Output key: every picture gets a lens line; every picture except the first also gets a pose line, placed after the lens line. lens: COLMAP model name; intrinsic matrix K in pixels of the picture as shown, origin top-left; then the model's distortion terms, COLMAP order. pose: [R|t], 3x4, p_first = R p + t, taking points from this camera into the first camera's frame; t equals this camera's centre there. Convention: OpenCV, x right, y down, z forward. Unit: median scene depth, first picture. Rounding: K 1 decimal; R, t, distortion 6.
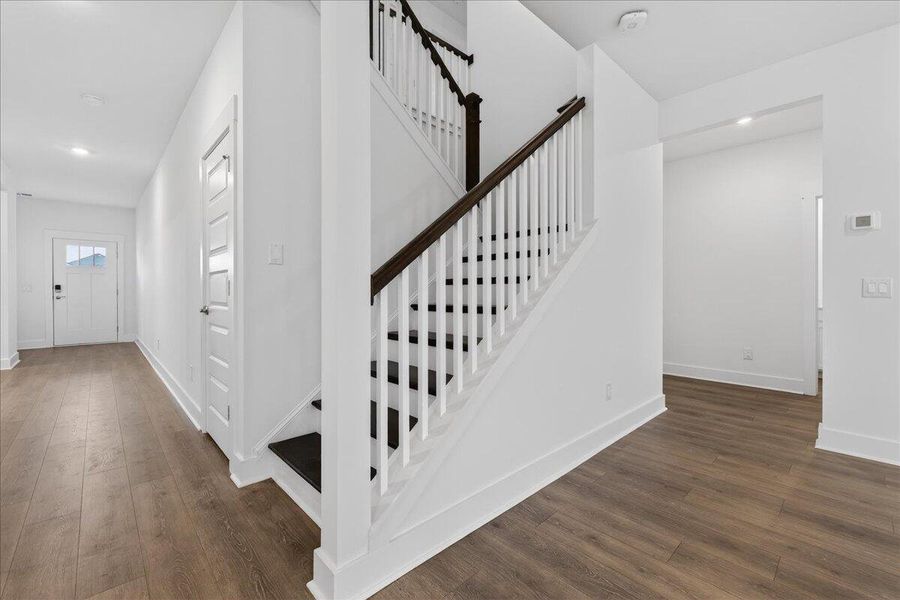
lens RADIAL K [[379.5, 0, 455.6], [0, 379.5, 295.2], [0, 0, 1]] dist [-0.000587, -0.000281]
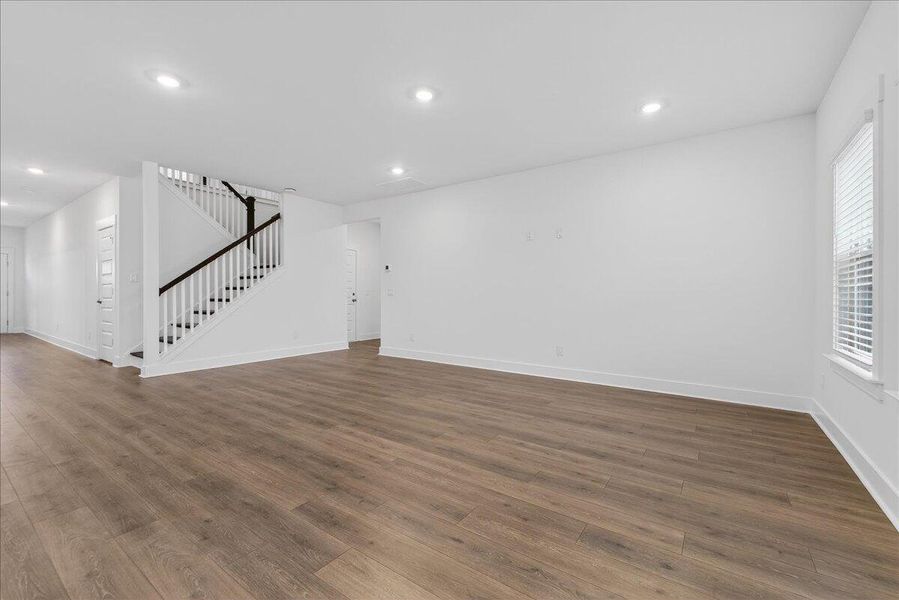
lens RADIAL K [[379.1, 0, 450.4], [0, 379.1, 296.2], [0, 0, 1]] dist [-0.000587, -0.000281]
pose [[0.979720, 0.001614, 0.200366, 0.877623], [-0.000251, 0.999977, -0.006829, 0.024148], [-0.200372, 0.006641, 0.979697, -1.533221]]
